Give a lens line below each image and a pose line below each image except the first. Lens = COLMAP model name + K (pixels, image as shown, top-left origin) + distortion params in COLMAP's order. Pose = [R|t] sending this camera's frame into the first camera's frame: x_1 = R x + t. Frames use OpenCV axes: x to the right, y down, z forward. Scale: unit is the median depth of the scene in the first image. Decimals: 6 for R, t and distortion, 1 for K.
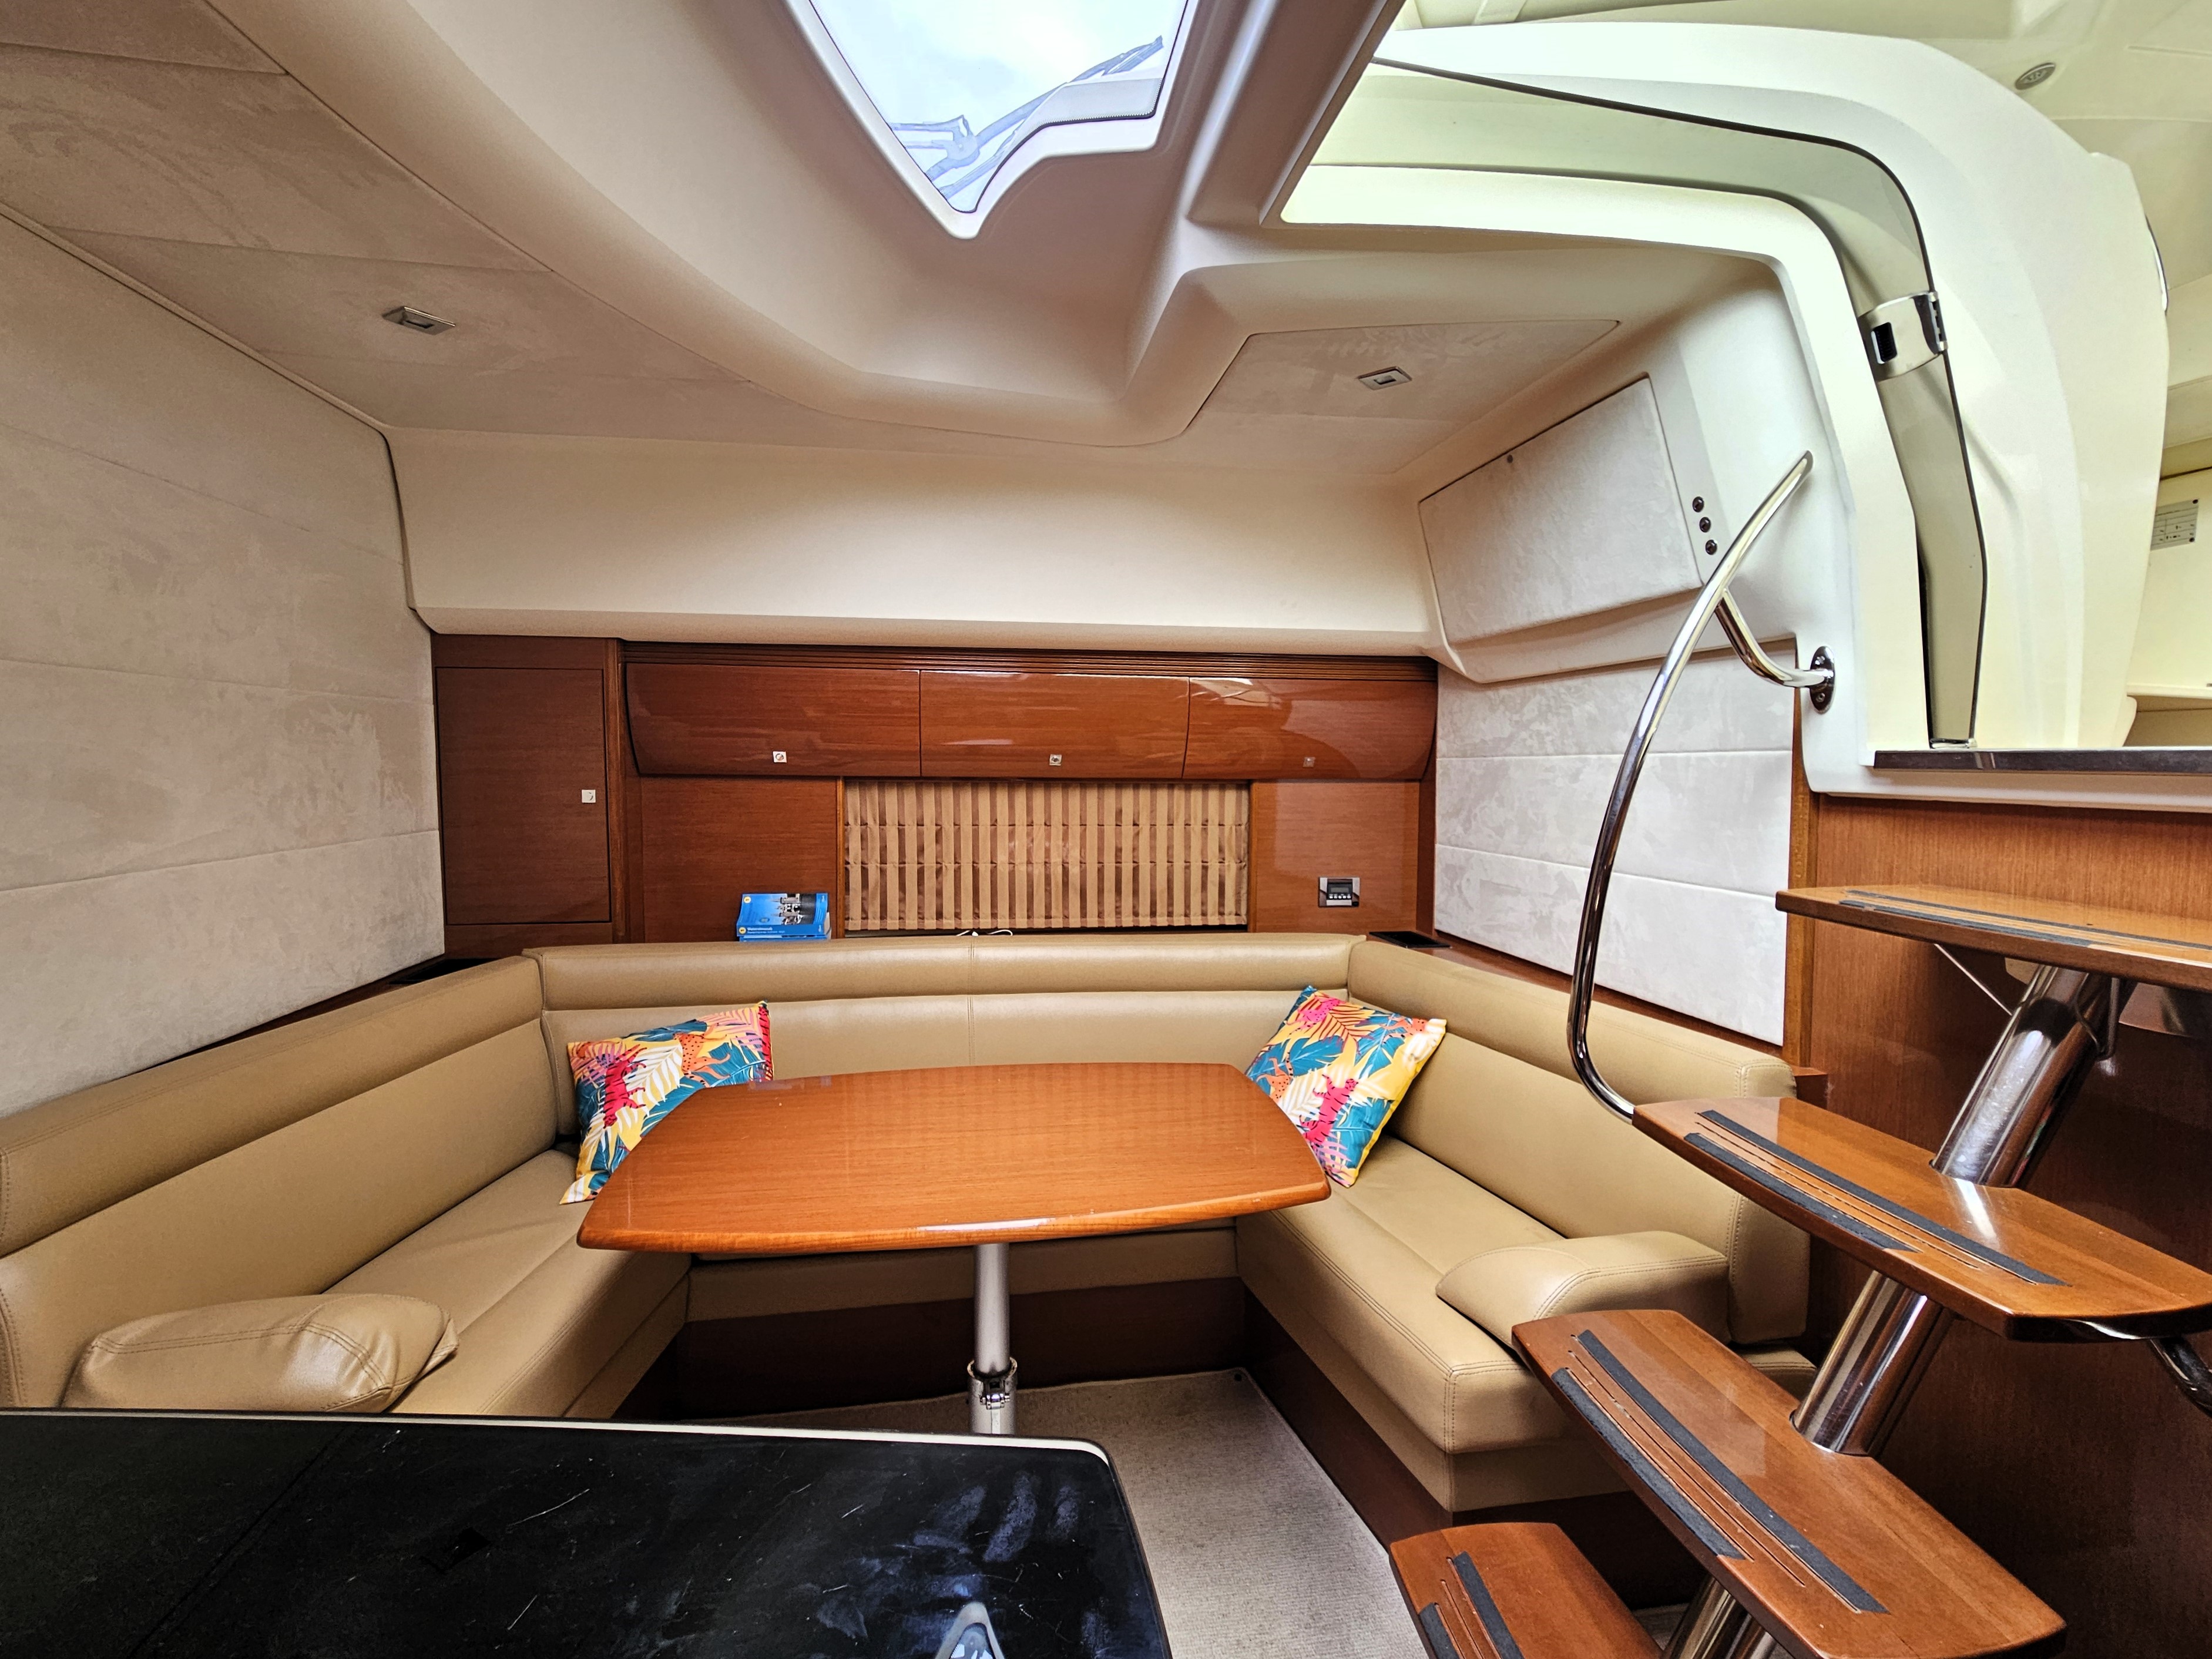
lens RADIAL K [[978.4, 0, 1106.0], [0, 978.4, 829.5], [0, 0, 1]] dist [0.000480, 0.000041]
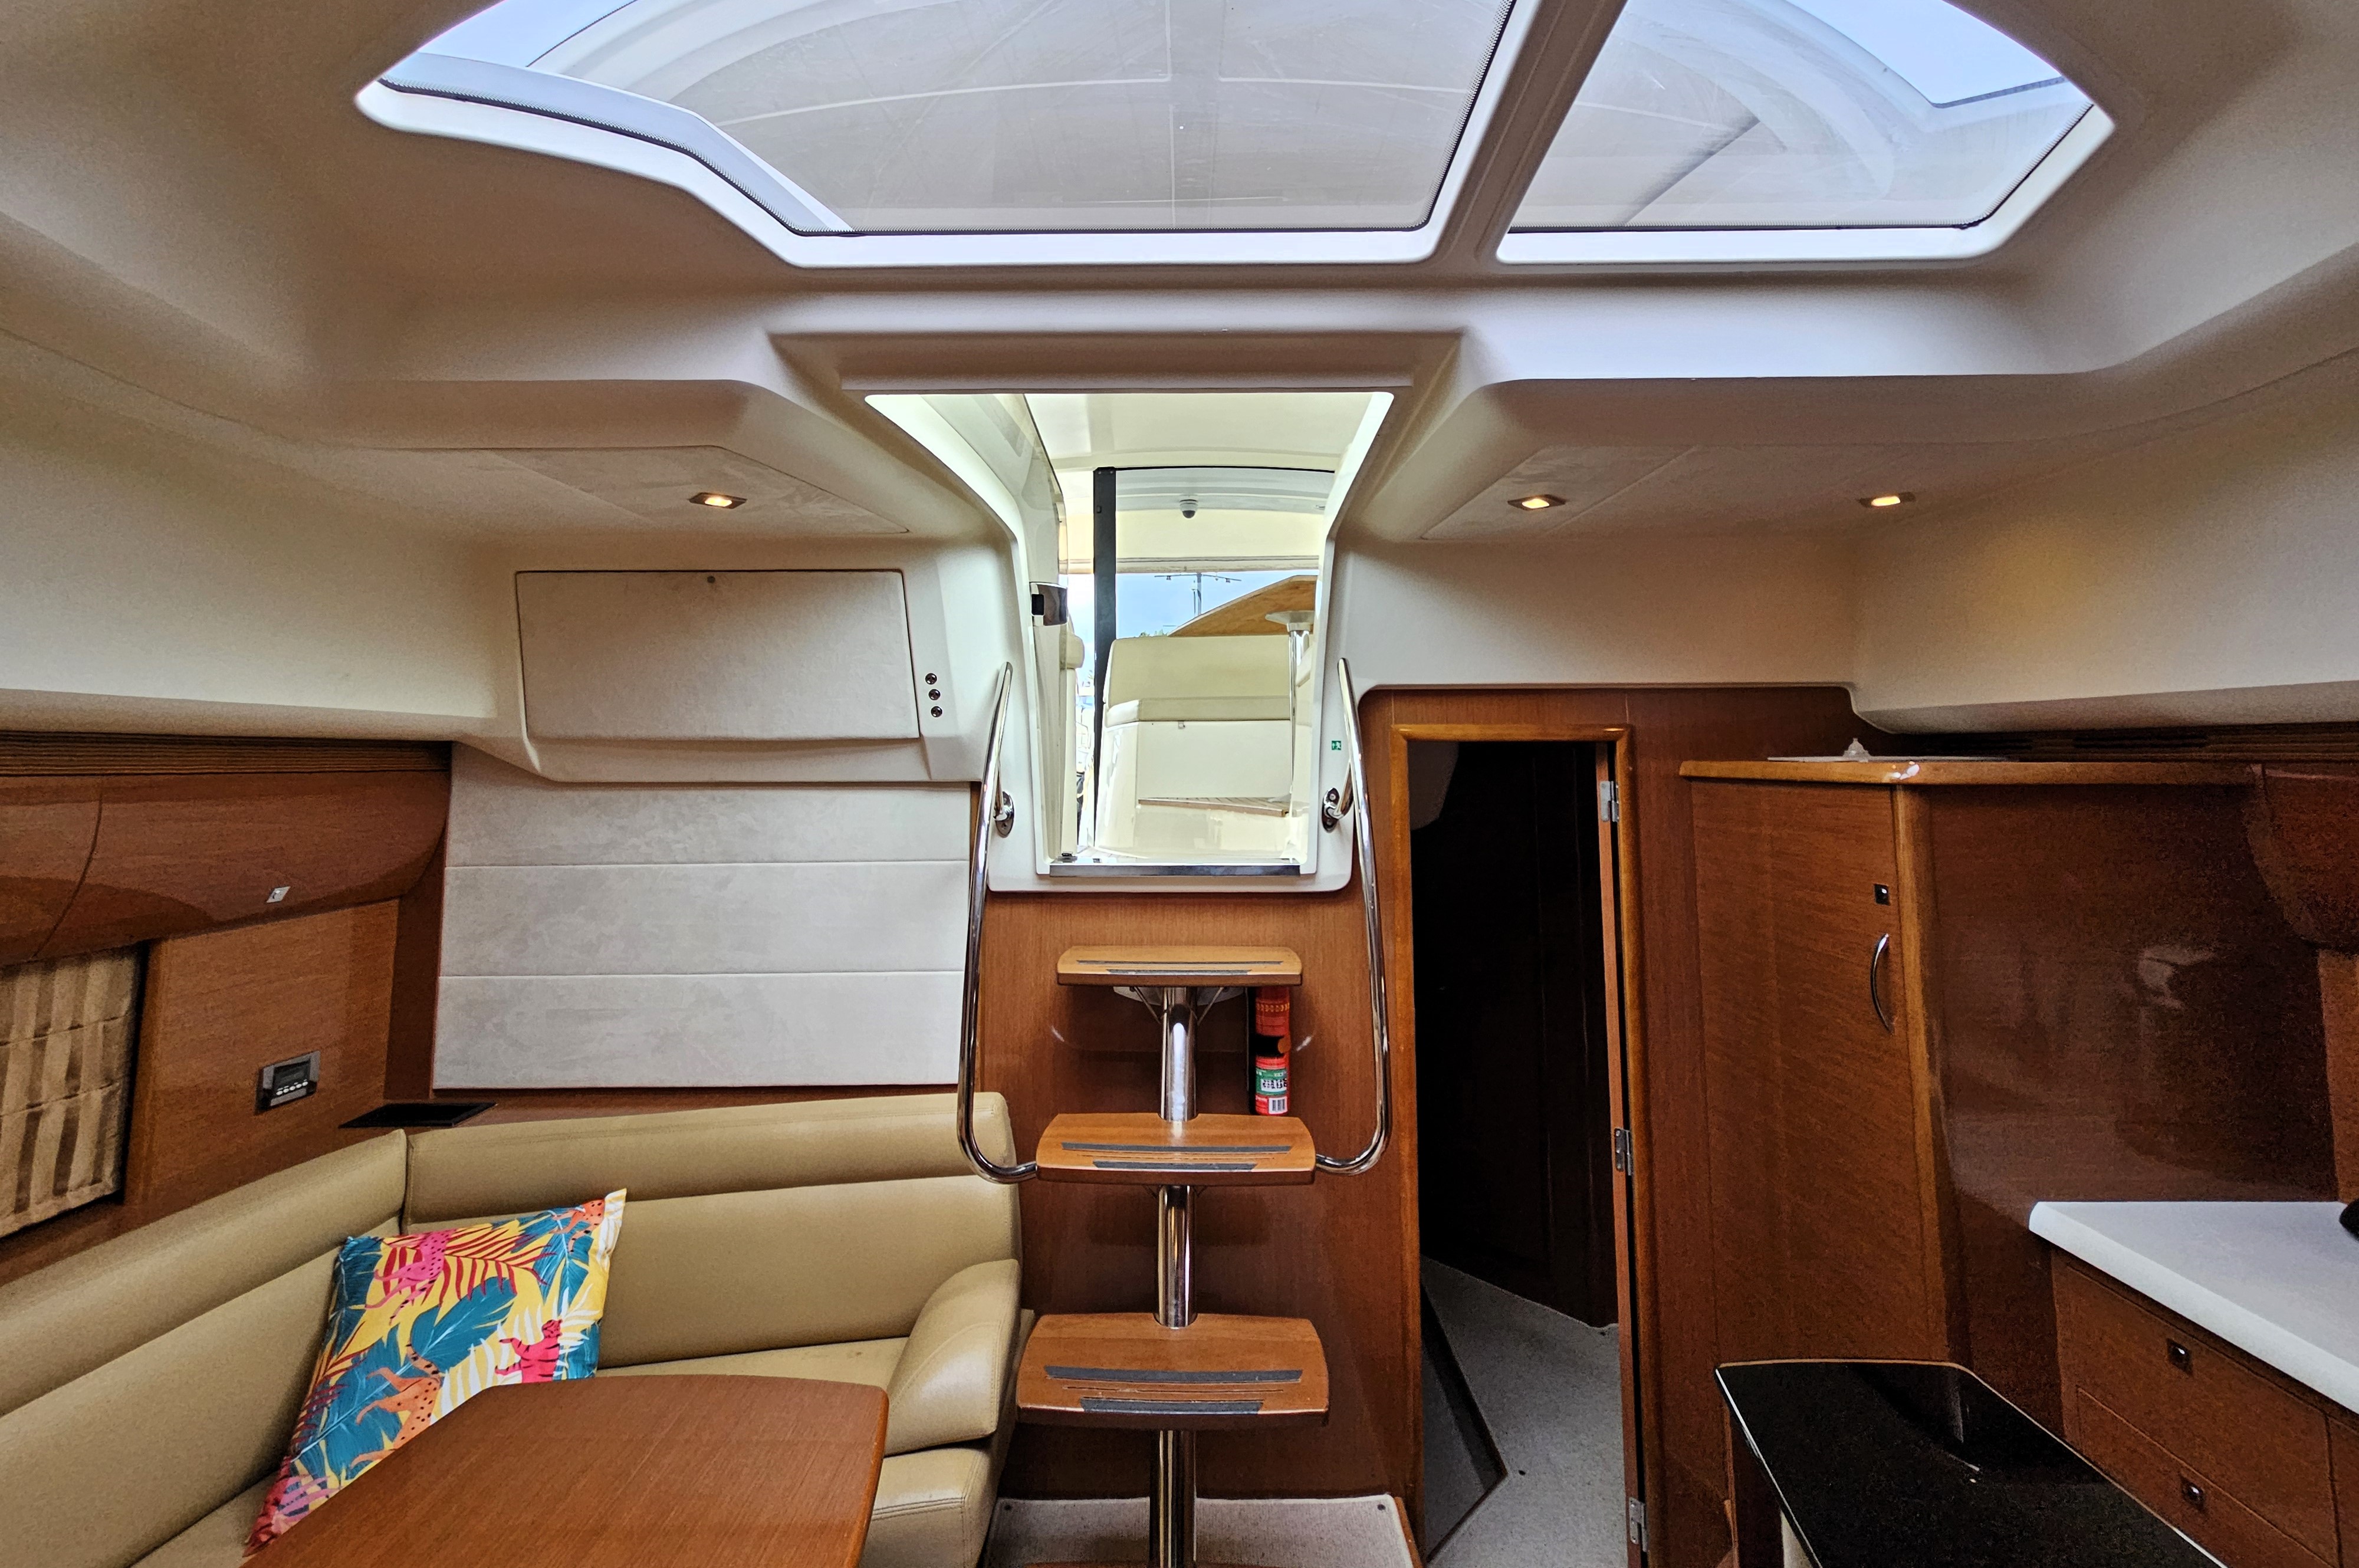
lens RADIAL K [[947.8, 0, 1222.2], [0, 947.8, 680.9], [0, 0, 1]] dist [-0.000644, 0.000465]
pose [[0.136079, 0.085976, 0.986960, -0.442793], [0.069745, 0.992924, -0.096111, -0.132489], [-0.988240, 0.081914, 0.129120, 0.331649]]
